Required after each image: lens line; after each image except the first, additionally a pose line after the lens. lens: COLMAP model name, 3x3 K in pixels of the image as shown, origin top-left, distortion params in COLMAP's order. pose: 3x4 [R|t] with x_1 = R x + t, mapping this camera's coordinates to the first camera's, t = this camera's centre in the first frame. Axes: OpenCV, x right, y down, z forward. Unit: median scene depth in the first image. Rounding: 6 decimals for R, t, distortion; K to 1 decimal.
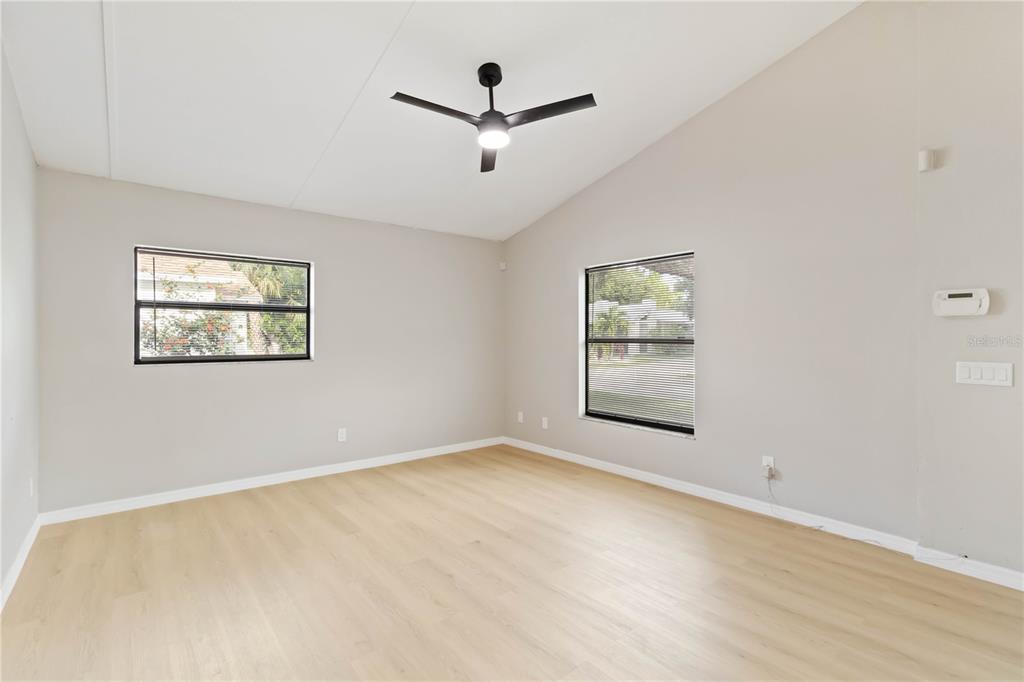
lens RADIAL K [[483.1, 0, 512.7], [0, 483.1, 335.5], [0, 0, 1]] dist [-0.000309, -0.000140]
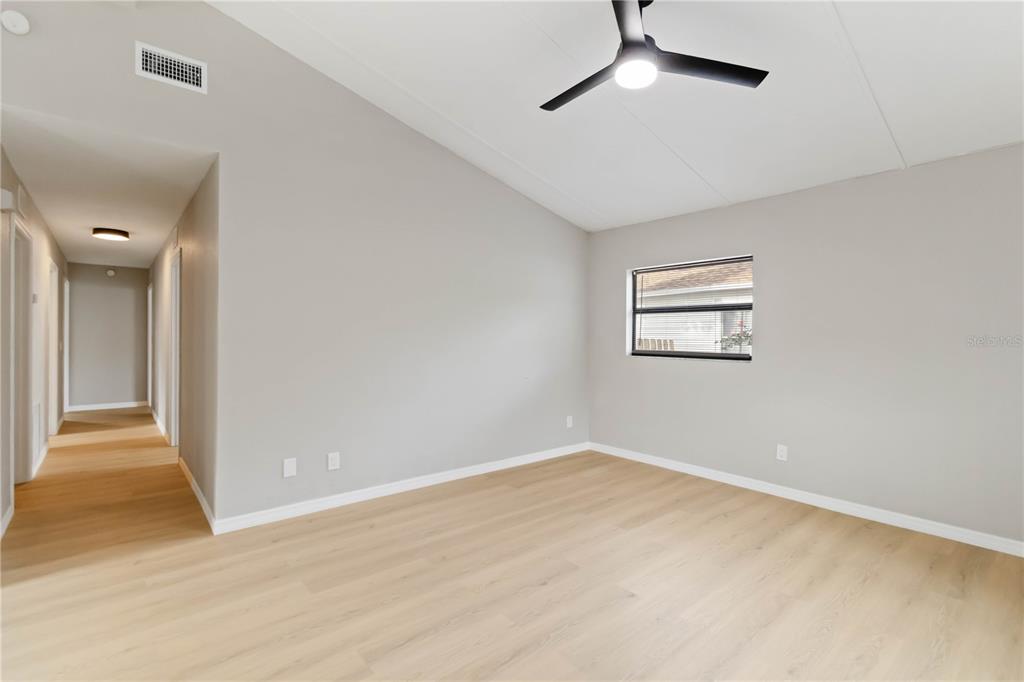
lens RADIAL K [[469.7, 0, 517.5], [0, 469.7, 334.2], [0, 0, 1]] dist [0.002248, 0.000105]
pose [[0.020795, -0.002264, -0.999781, 0.502932], [0.000267, 0.999997, -0.002259, 0.002720], [0.999784, -0.000220, 0.020796, 0.582200]]
